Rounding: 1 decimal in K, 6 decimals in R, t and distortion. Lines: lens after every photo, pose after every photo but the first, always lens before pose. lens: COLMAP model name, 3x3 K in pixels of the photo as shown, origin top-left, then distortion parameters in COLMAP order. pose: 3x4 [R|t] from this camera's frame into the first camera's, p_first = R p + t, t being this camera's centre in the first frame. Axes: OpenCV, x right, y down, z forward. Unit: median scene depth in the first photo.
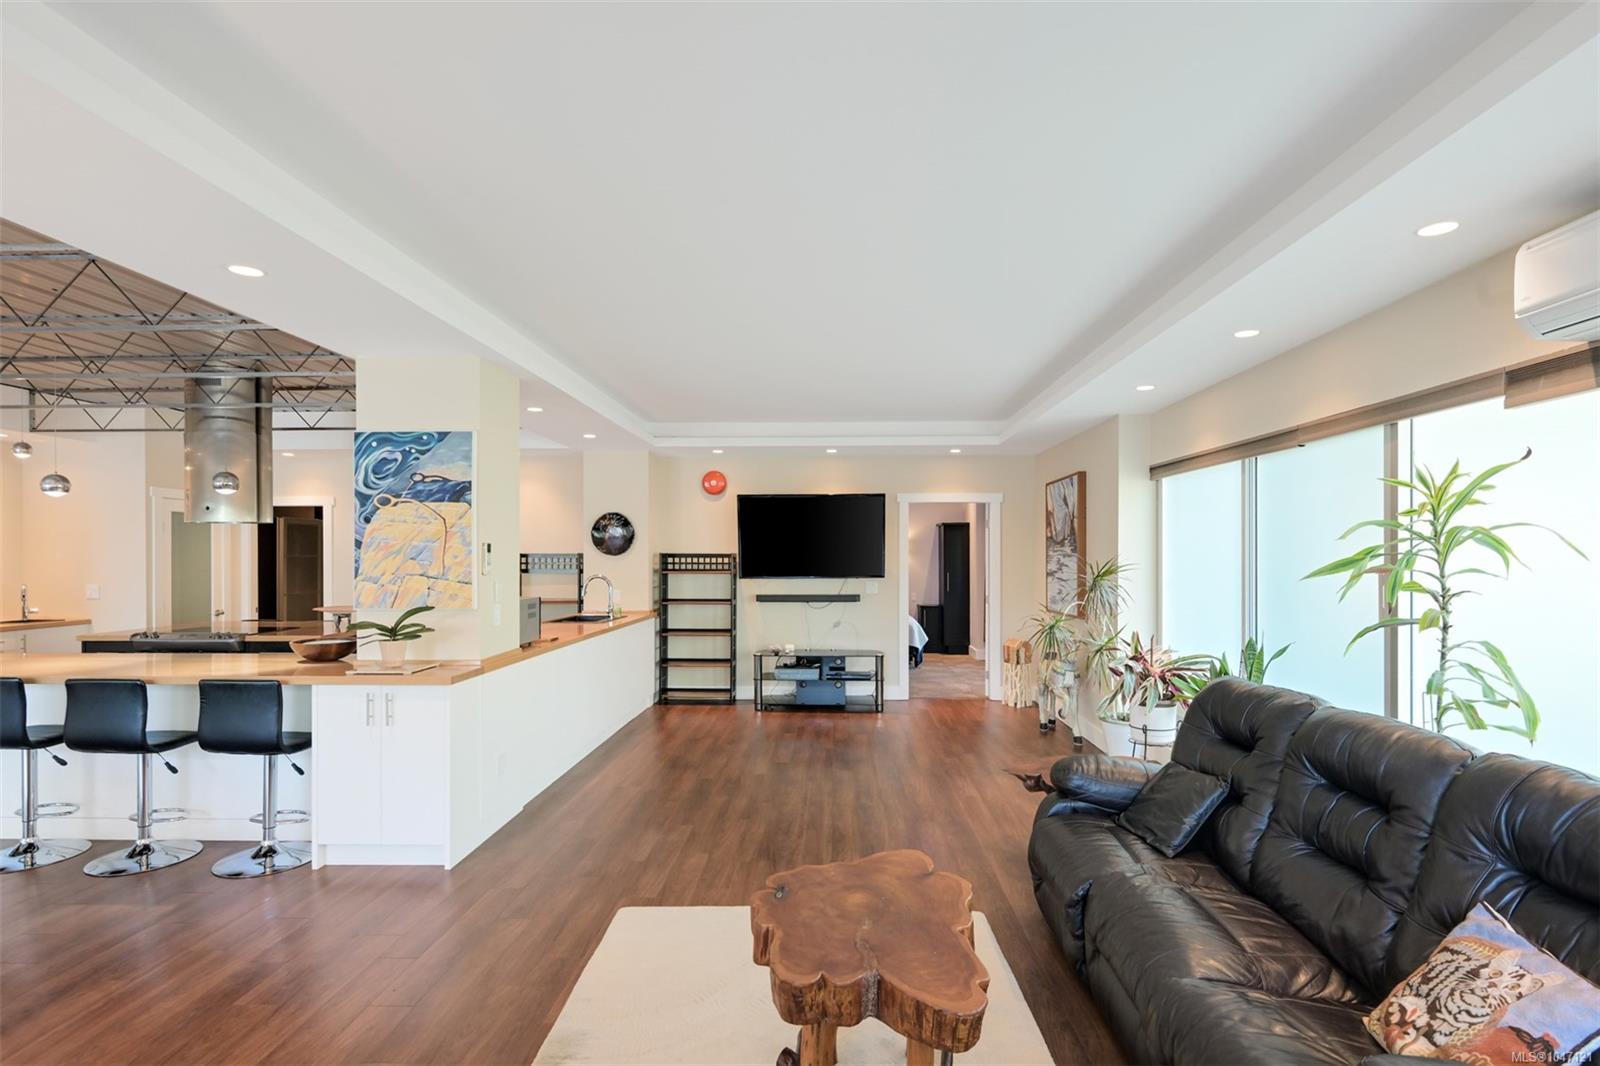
lens RADIAL K [[773.0, 0, 817.5], [0, 773.0, 558.7], [0, 0, 1]] dist [-0.000582, -0.000639]
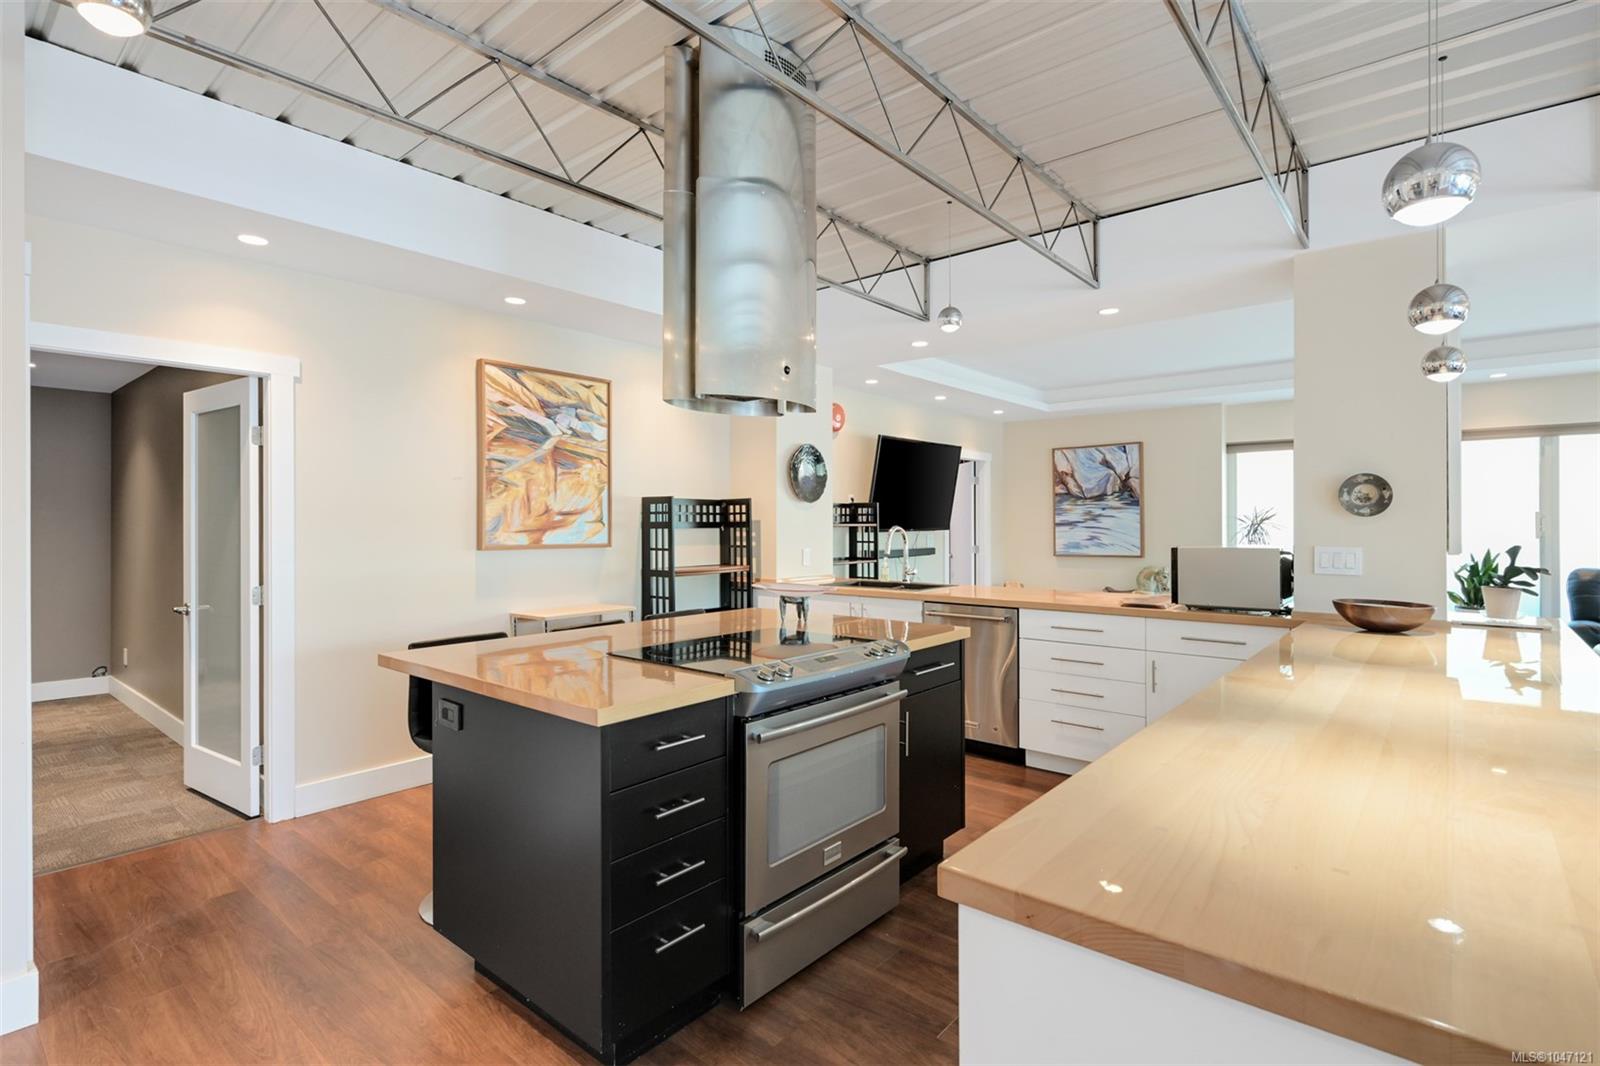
lens RADIAL K [[773.0, 0, 816.1], [0, 773.0, 518.6], [0, 0, 1]] dist [-0.000582, -0.000639]
pose [[0.622904, 0.002307, 0.782295, -1.606058], [0.004712, 0.999966, -0.006701, 0.031942], [-0.782284, 0.007861, 0.622873, 1.023134]]
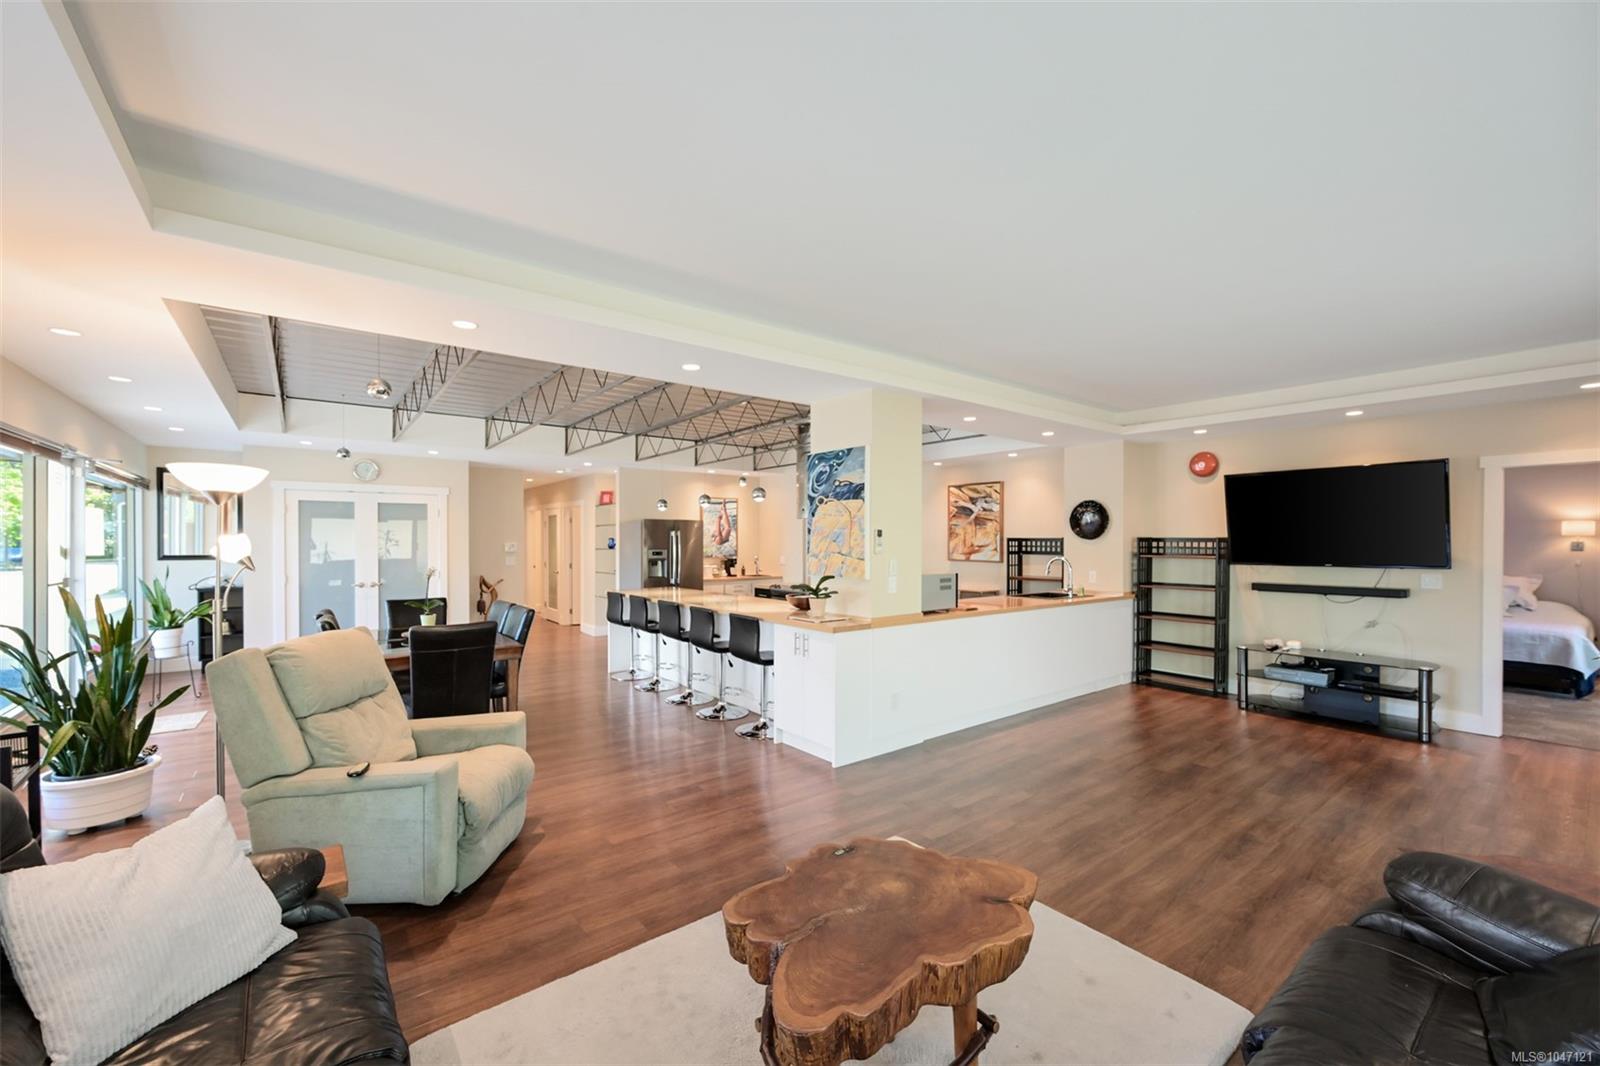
lens RADIAL K [[642.3, 0, 797.6], [0, 642.3, 541.6], [0, 0, 1]] dist [-0.005982, 0.001283]
pose [[0.632873, 0.003674, -0.774247, 0.334517], [-0.004732, 0.999988, 0.000877, -0.000019], [0.774241, 0.003109, 0.632883, 0.211810]]
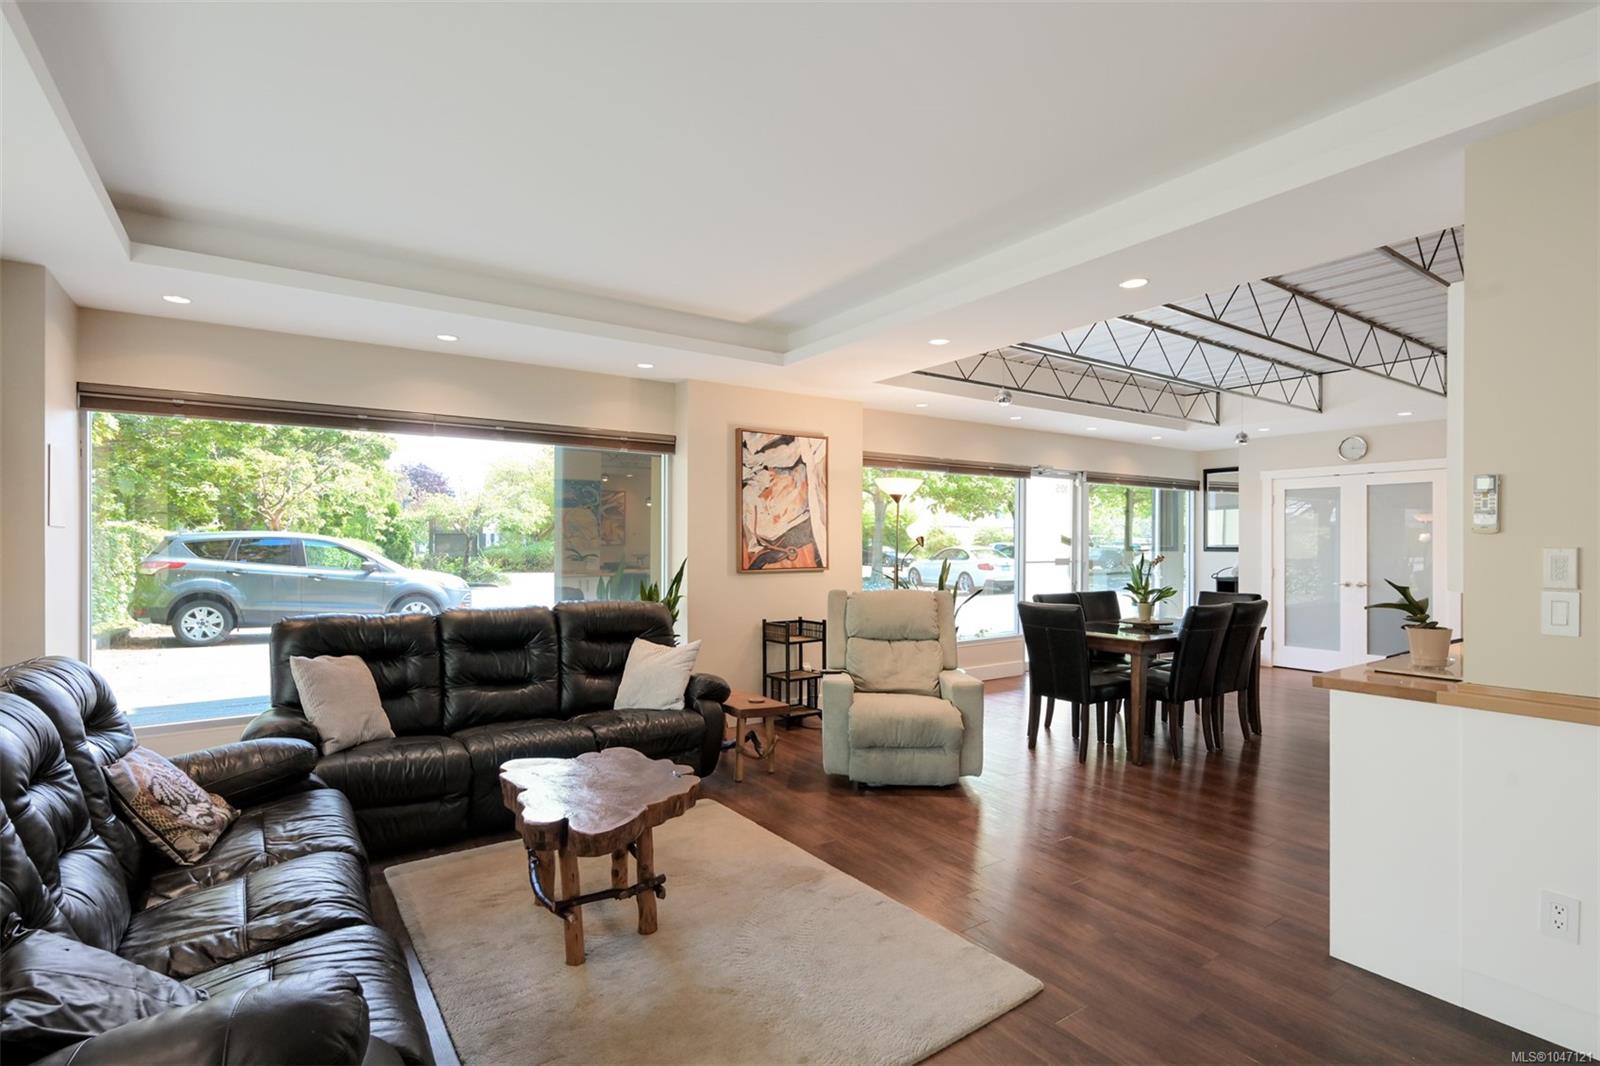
lens RADIAL K [[773.0, 0, 811.8], [0, 773.0, 544.3], [0, 0, 1]] dist [-0.000582, -0.000639]
pose [[-0.807769, 0.002139, -0.589496, 0.286079], [-0.002008, 0.999978, 0.006380, 0.027253], [0.589496, 0.006337, -0.807746, 1.191784]]
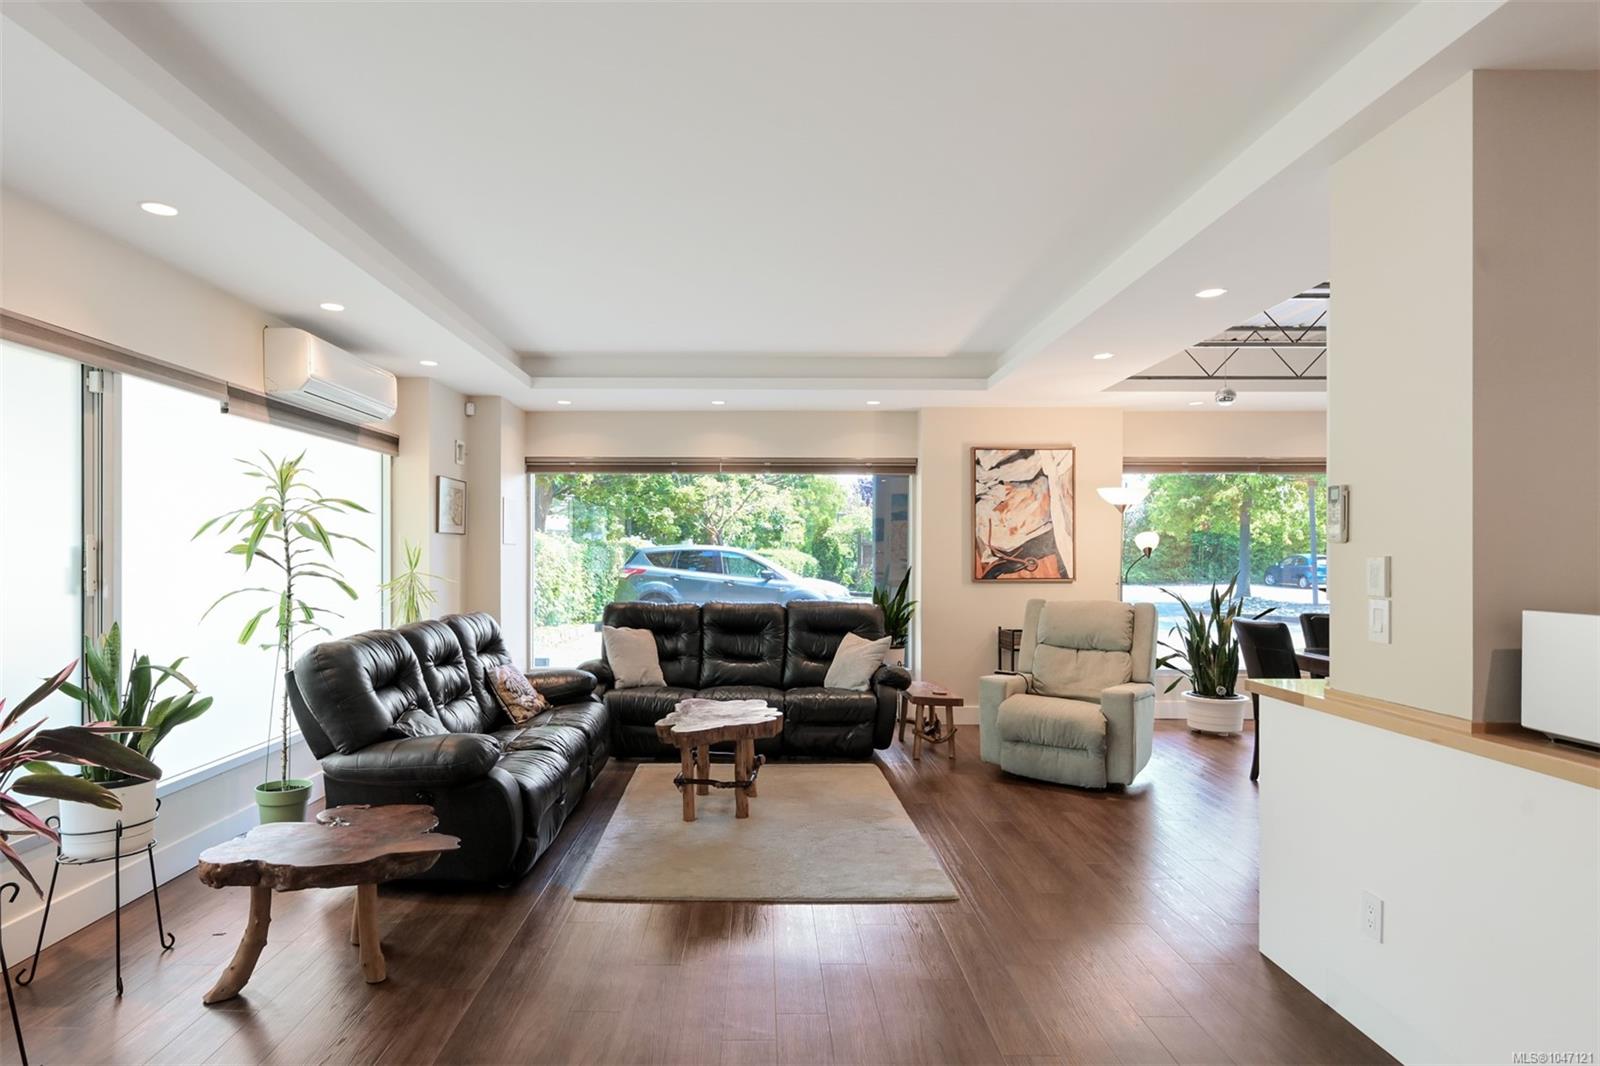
lens RADIAL K [[858.7, 0, 754.9], [0, 858.7, 558.5], [0, 0, 1]] dist [-0.005091, 0.002886]
pose [[-0.999921, 0.000677, -0.012520, 0.003788], [0.000565, 0.999960, 0.008944, 0.027659], [0.012525, 0.008937, -0.999882, 1.660624]]
